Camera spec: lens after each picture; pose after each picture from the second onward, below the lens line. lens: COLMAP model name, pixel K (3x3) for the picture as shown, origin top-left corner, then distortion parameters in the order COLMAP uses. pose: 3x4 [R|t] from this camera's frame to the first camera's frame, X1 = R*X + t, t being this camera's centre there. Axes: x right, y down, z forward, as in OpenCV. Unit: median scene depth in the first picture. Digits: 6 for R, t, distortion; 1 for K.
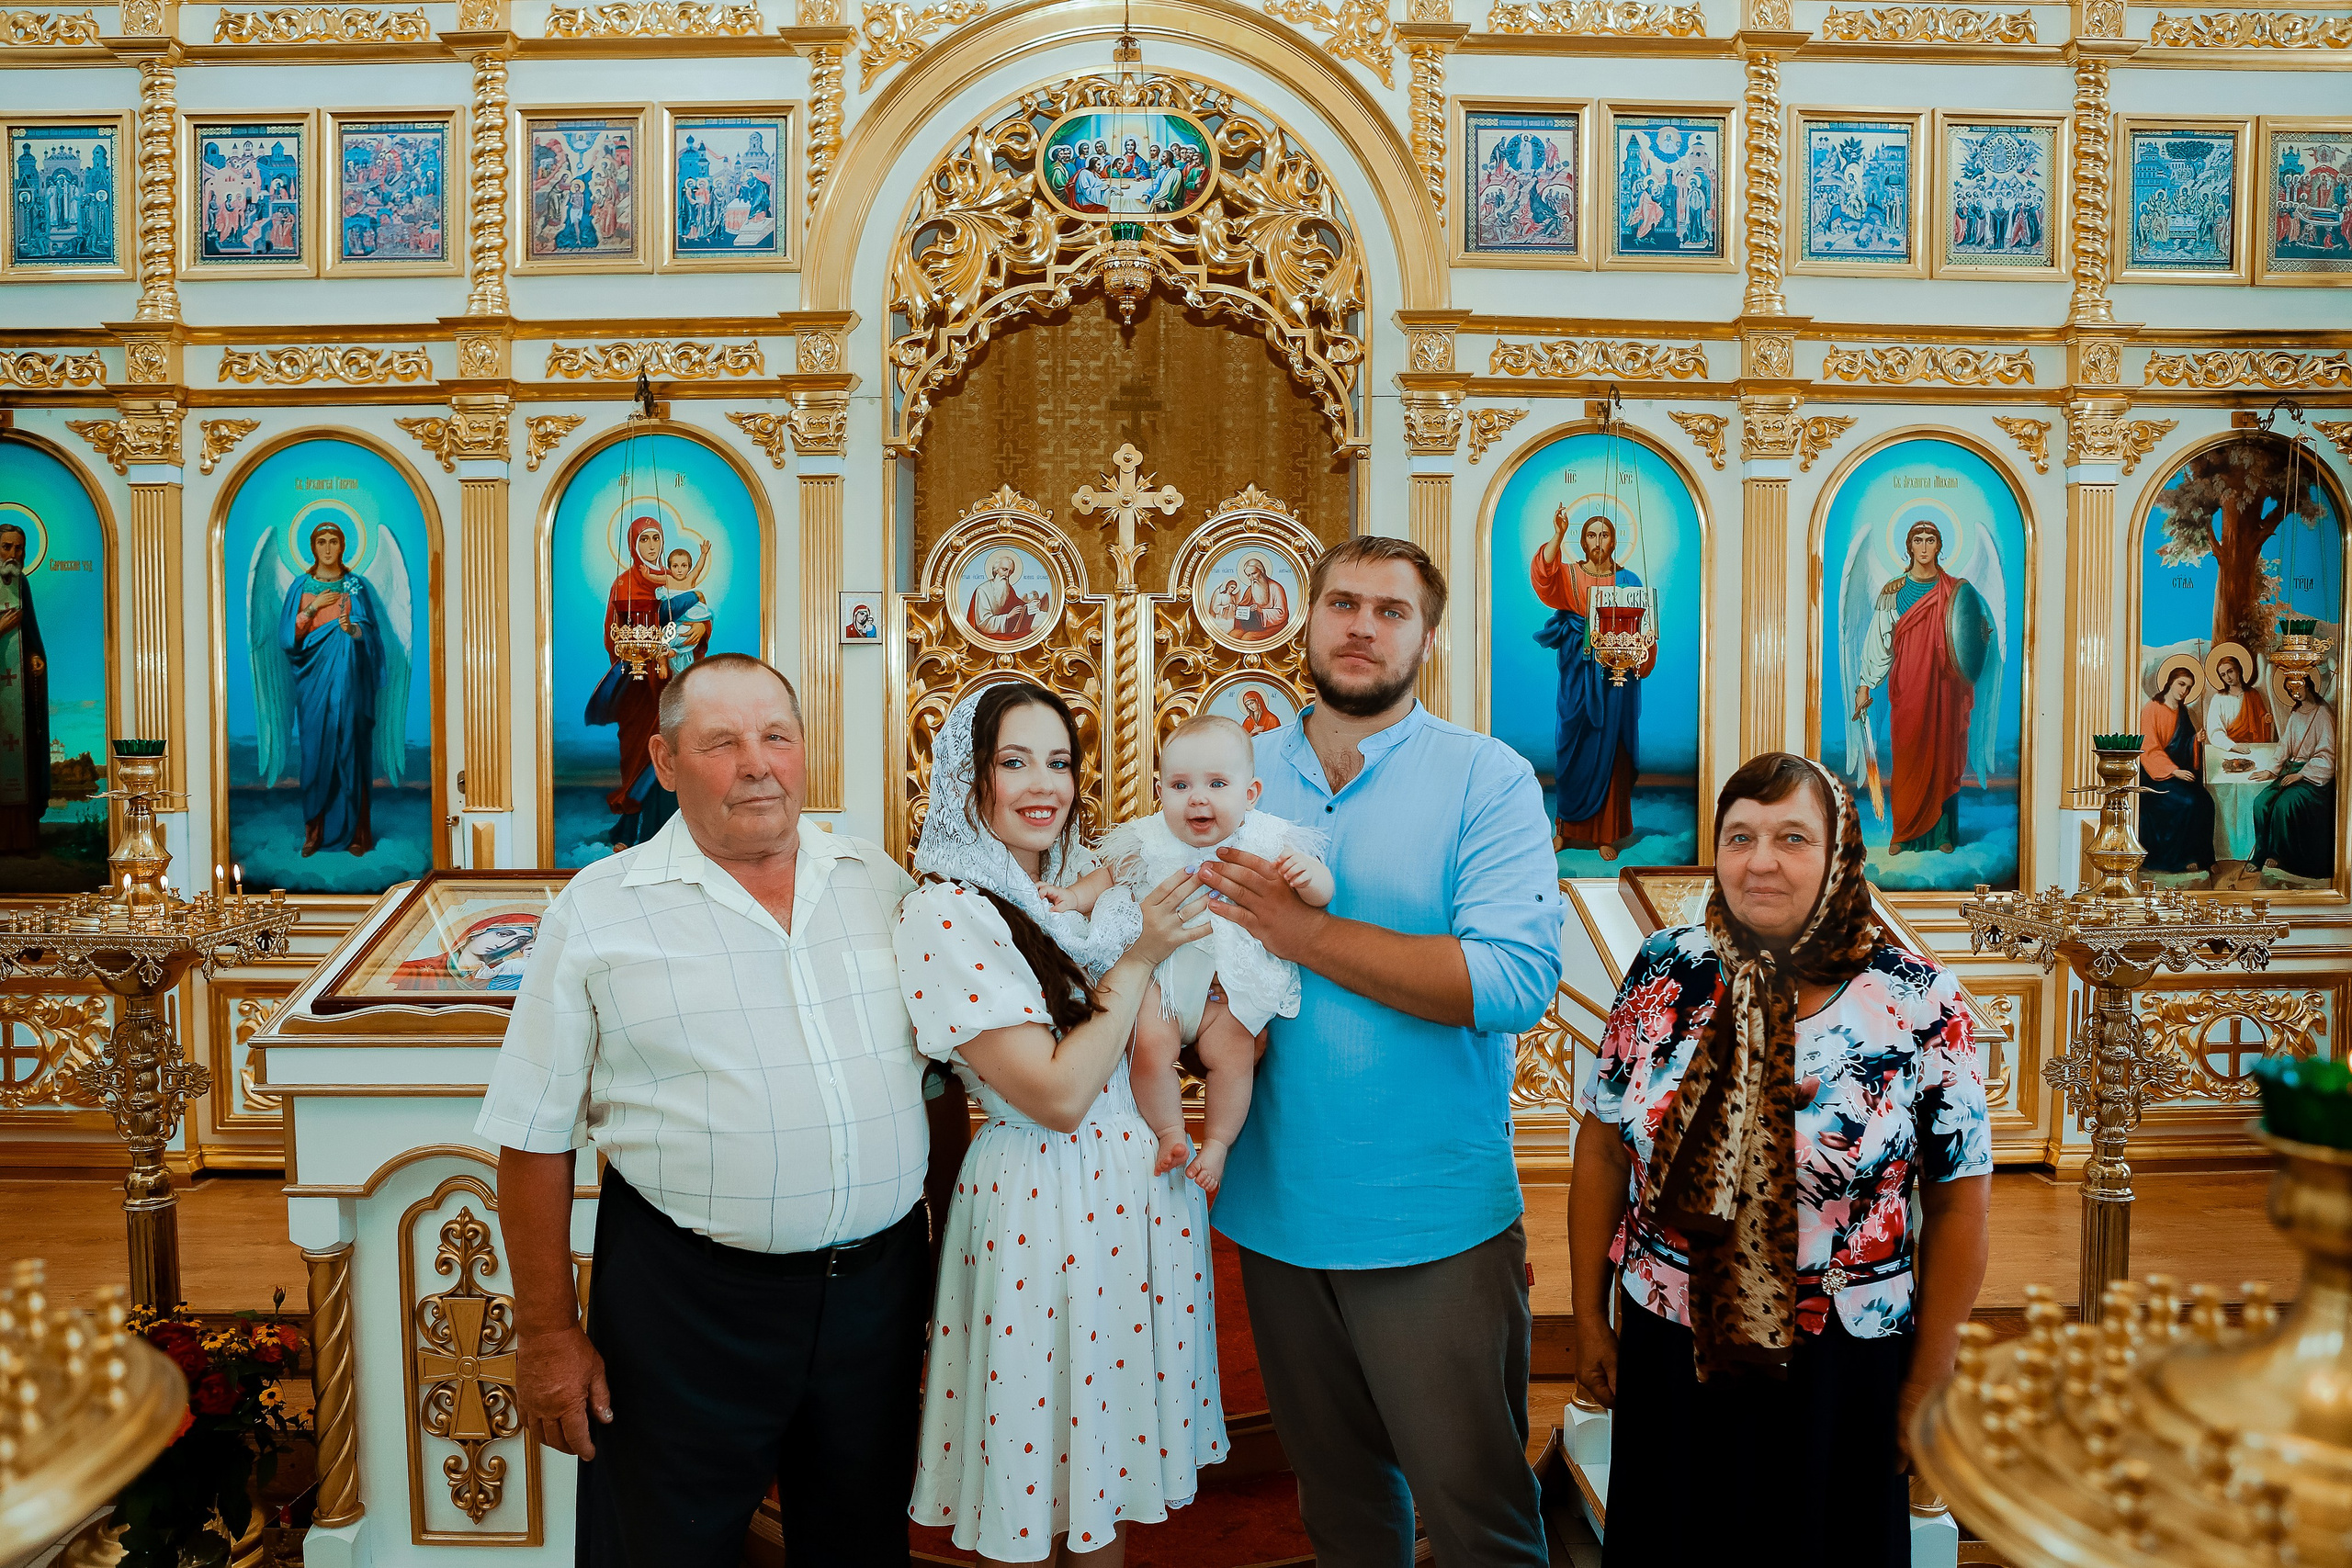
lens RADIAL K [[1684.9, 0, 1175.5], [0, 1684.9, 775.6], [0, 0, 1]] dist [-0.109109, 0.076061]
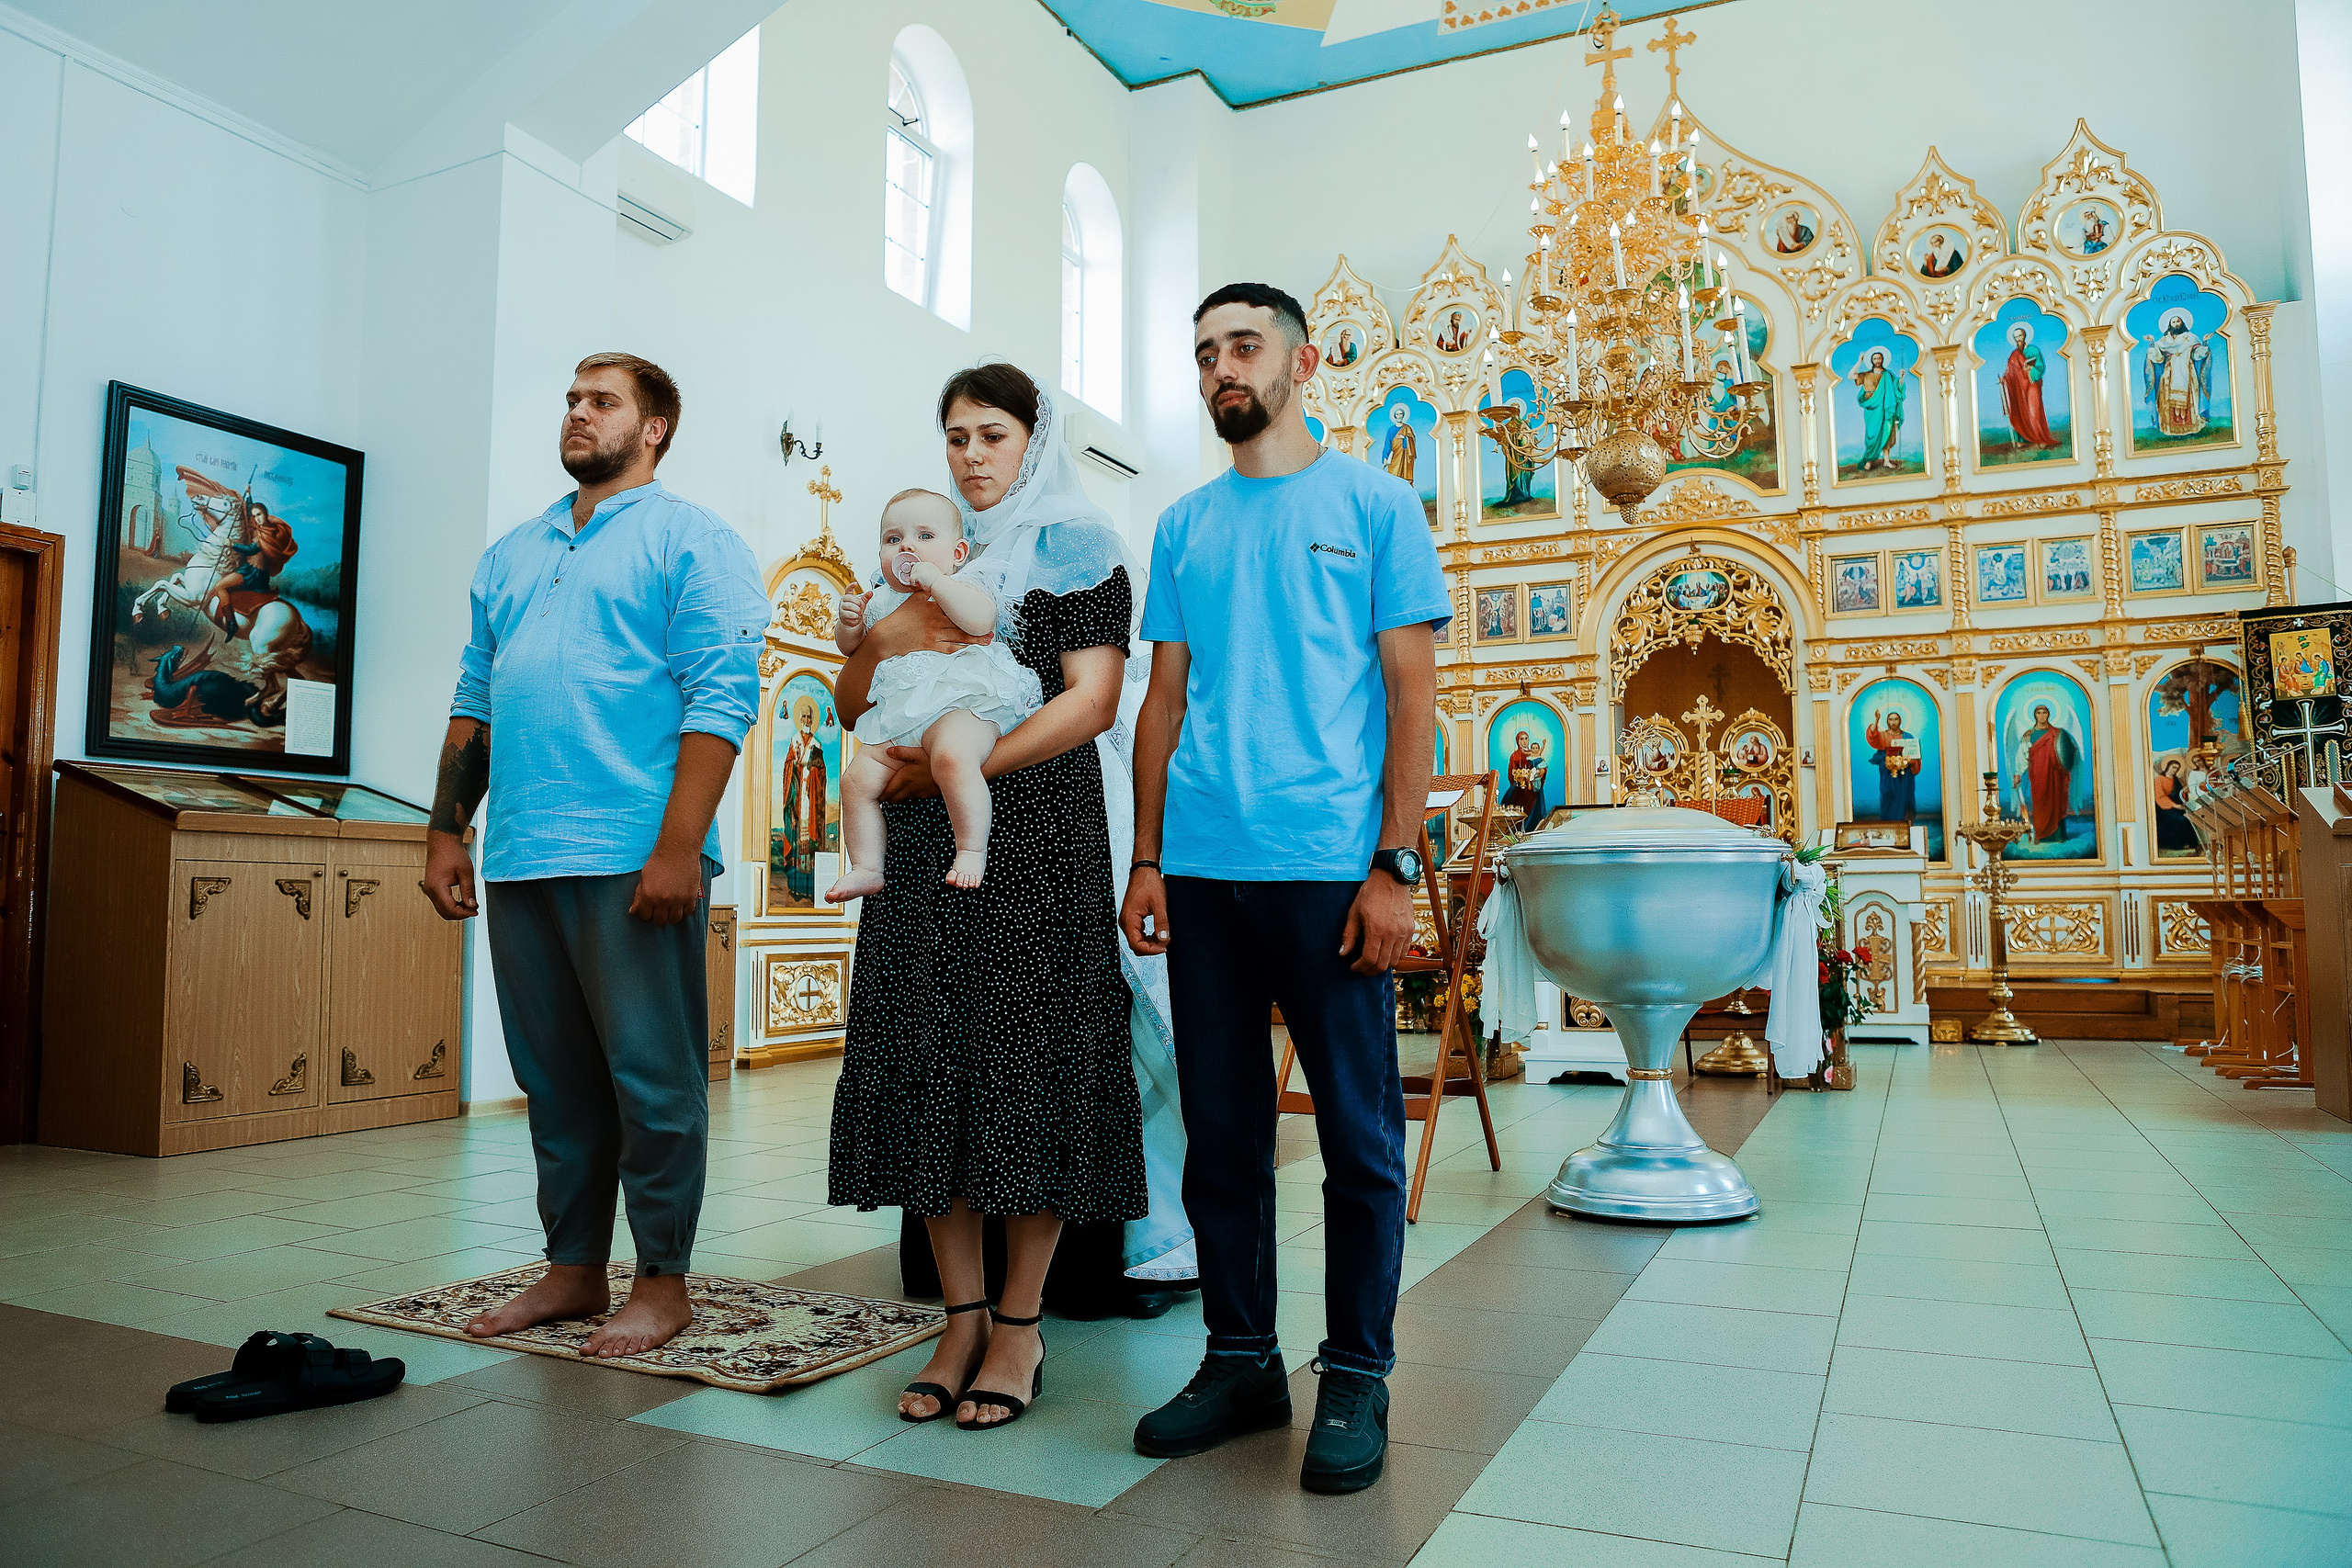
lens RADIAL K [[1609.5, 0, 1171.8], [0, 1609.5, 778.2], [0, 0, 1]] dist [-0.116476, 0.090623]
pose [[0.896823, -0.040052, -0.440572, 0.323653], [-0.016655, 0.992130, -0.124097, 0.259030], [0.442076, 0.118631, 0.889098, -1.595810]]
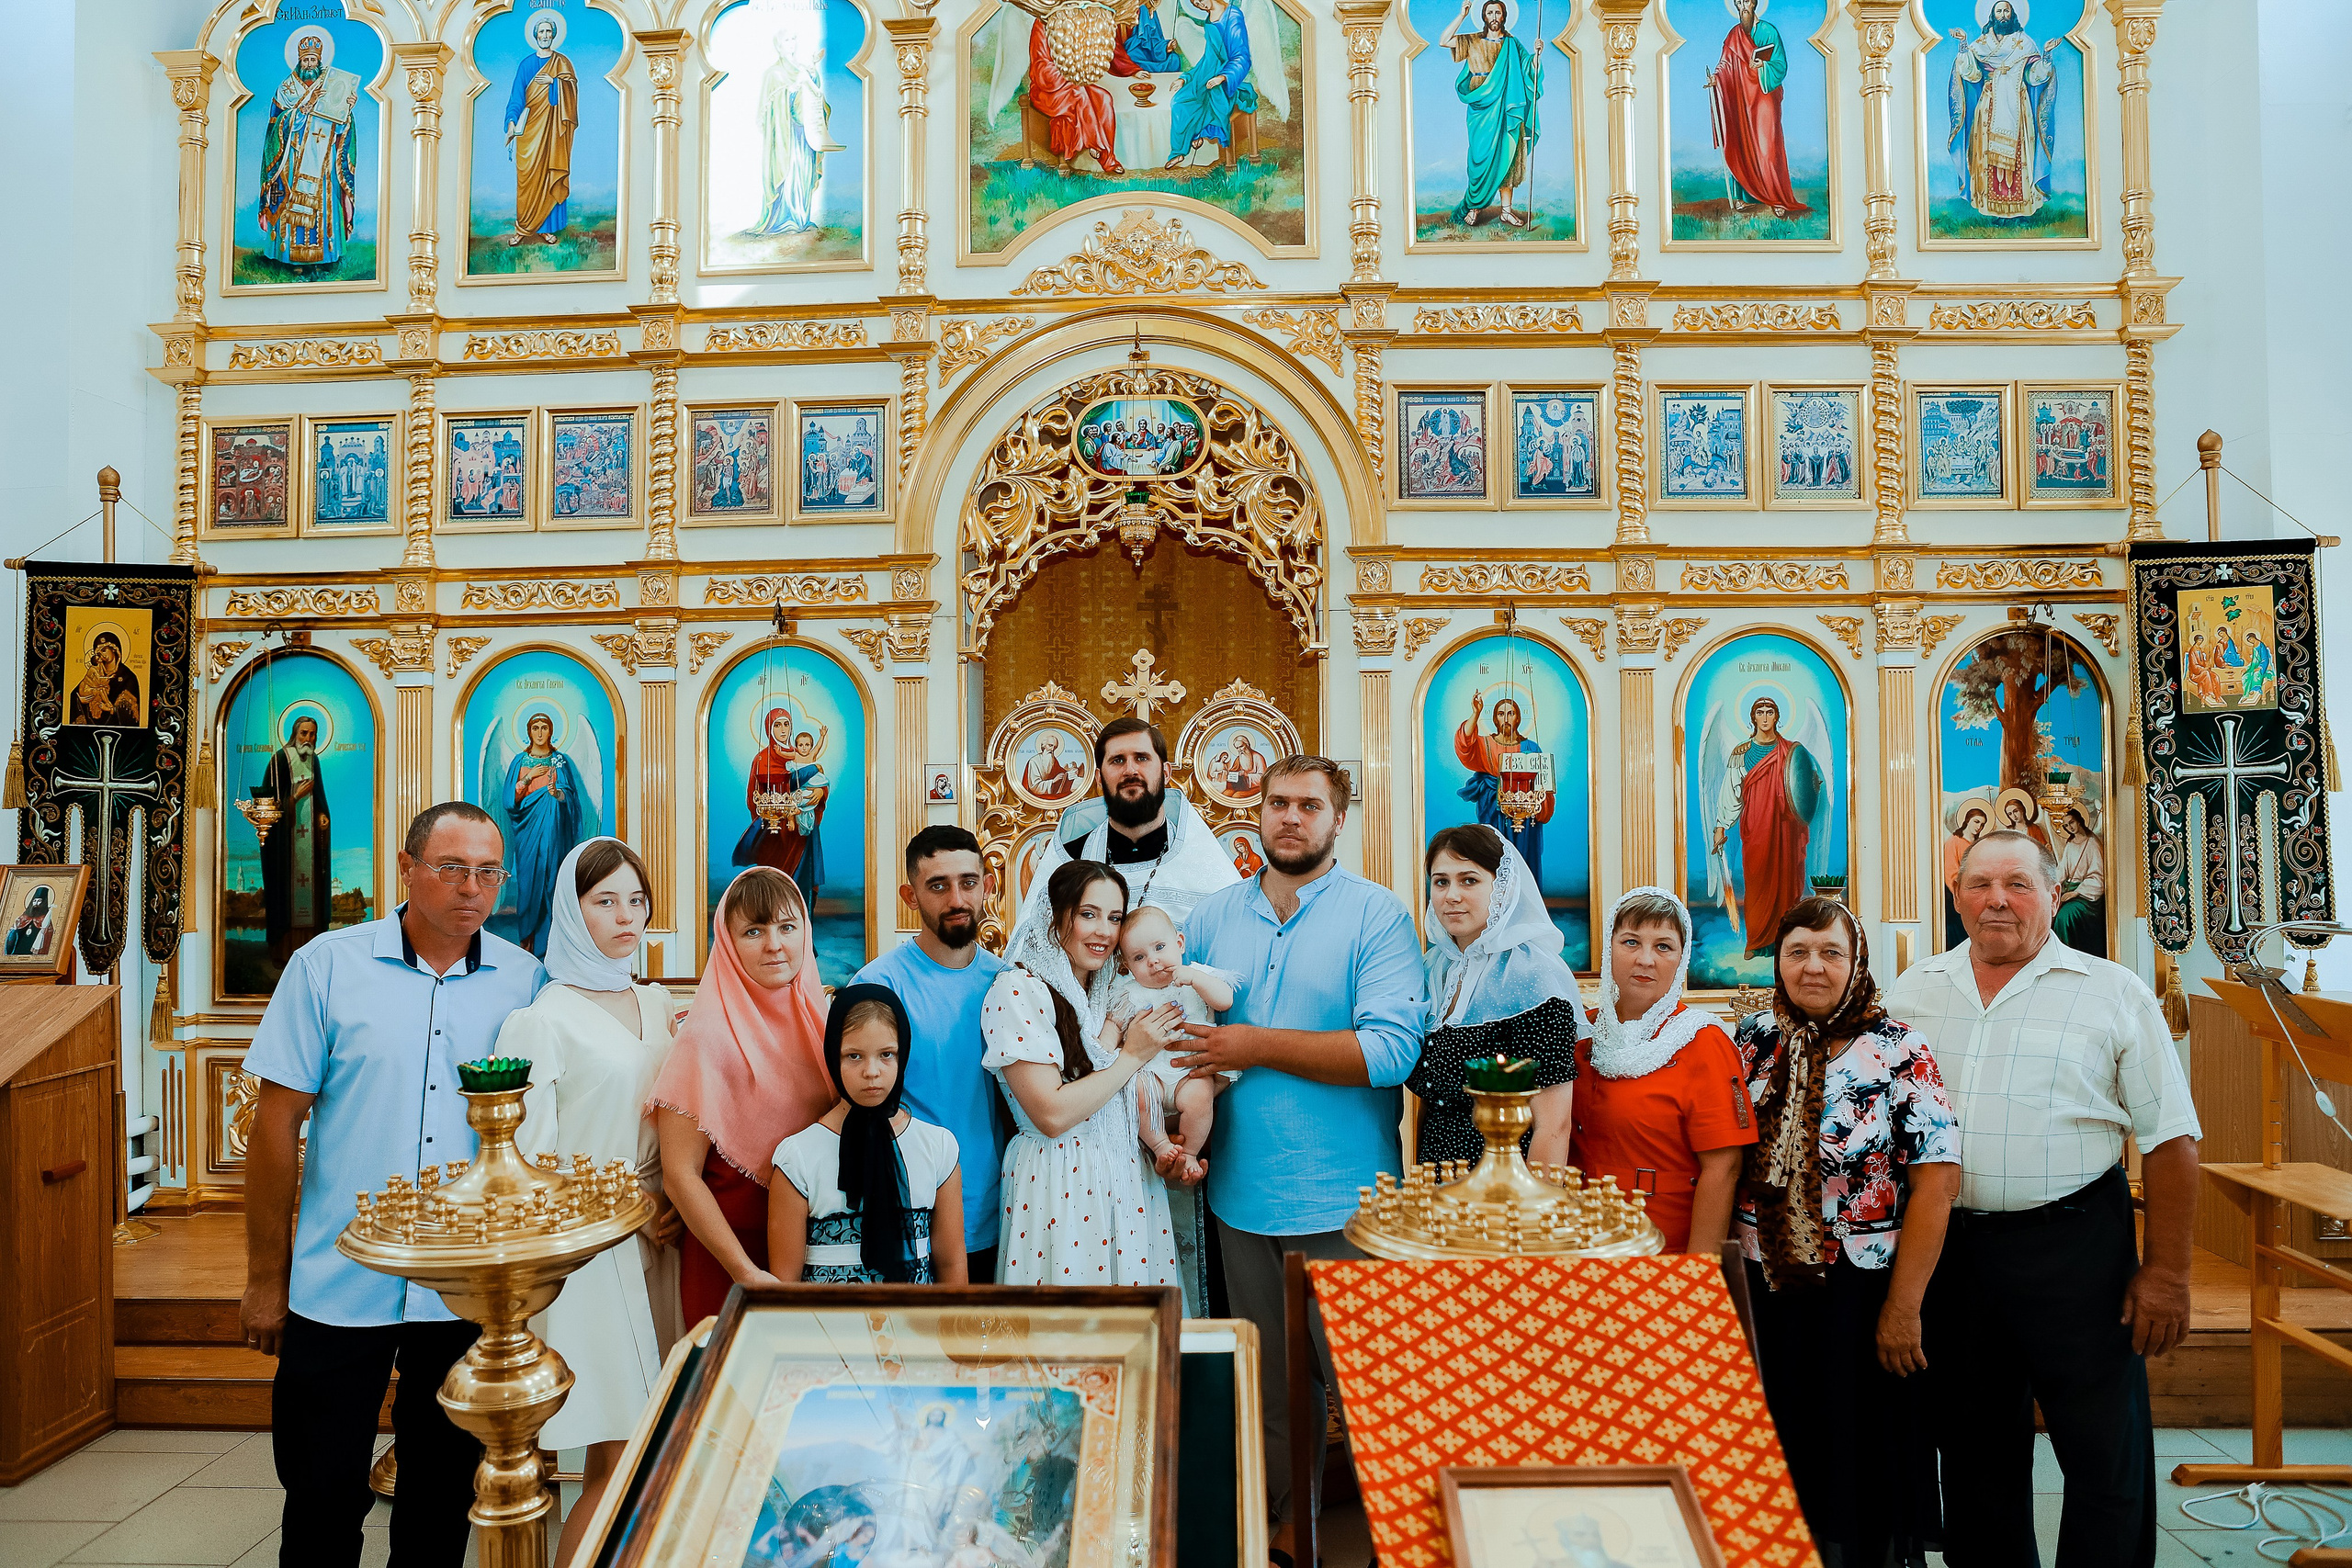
lens RADIAL K [[1609.5, 0, 1171.8], [0, 1609.5, 778.2], [0, 0, 1]] dist [-0.116476, 0.090623]
pose [[0.998917, -0.010121, -0.045424, 0.050470], [0.007196, 0.997918, -0.064088, -0.016582], [0.045978, 0.063692, 0.996910, -0.247708]]
